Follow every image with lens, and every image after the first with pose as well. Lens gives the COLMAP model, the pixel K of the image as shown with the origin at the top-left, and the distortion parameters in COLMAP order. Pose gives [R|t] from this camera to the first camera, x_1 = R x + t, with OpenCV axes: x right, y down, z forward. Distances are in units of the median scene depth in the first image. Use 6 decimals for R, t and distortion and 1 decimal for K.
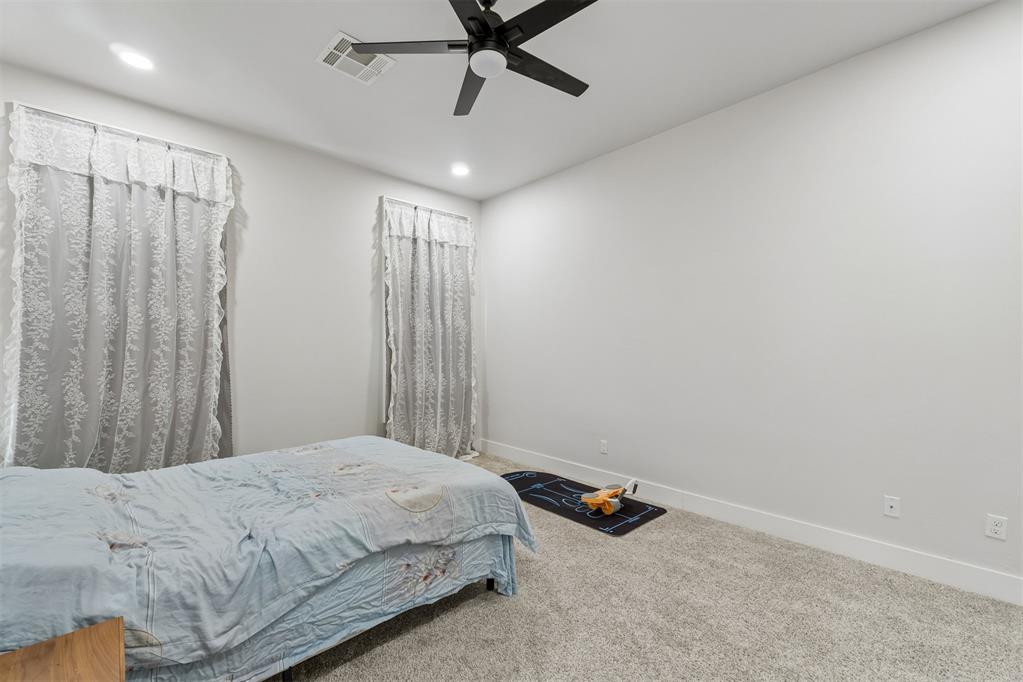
lens RADIAL K [[426.7, 0, 517.5], [0, 426.7, 345.0], [0, 0, 1]] dist [-0.000366, -0.000290]
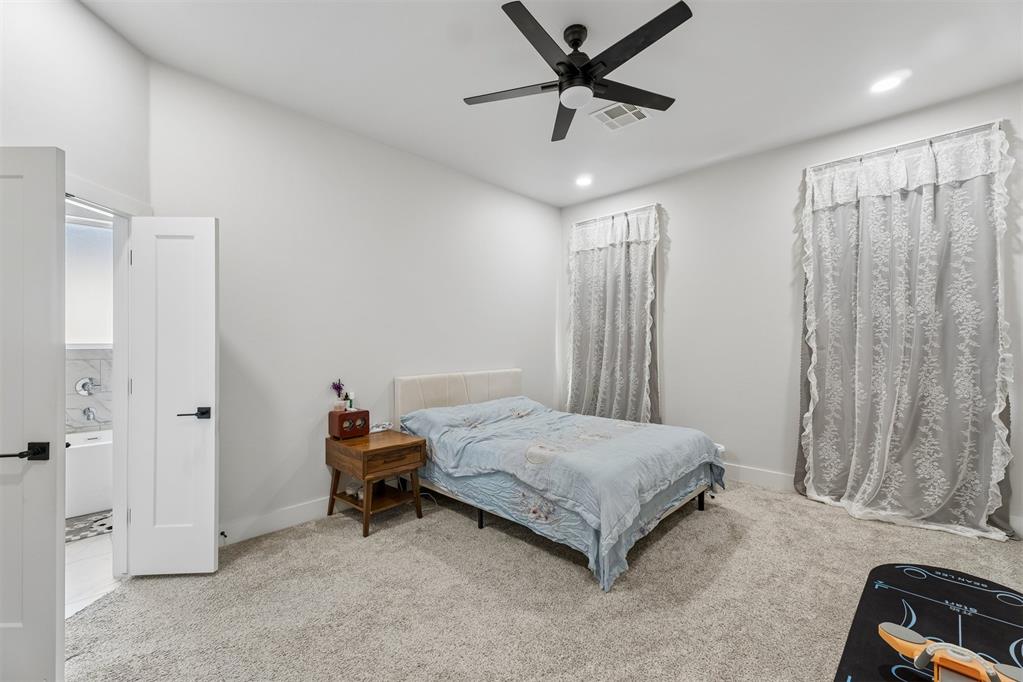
lens RADIAL K [[426.7, 0, 517.2], [0, 426.7, 341.2], [0, 0, 1]] dist [-0.000366, -0.000290]
pose [[0.051275, -0.002565, -0.998681, 0.679264], [0.003531, 0.999991, -0.002387, -0.004008], [0.998678, -0.003404, 0.051283, 0.509040]]
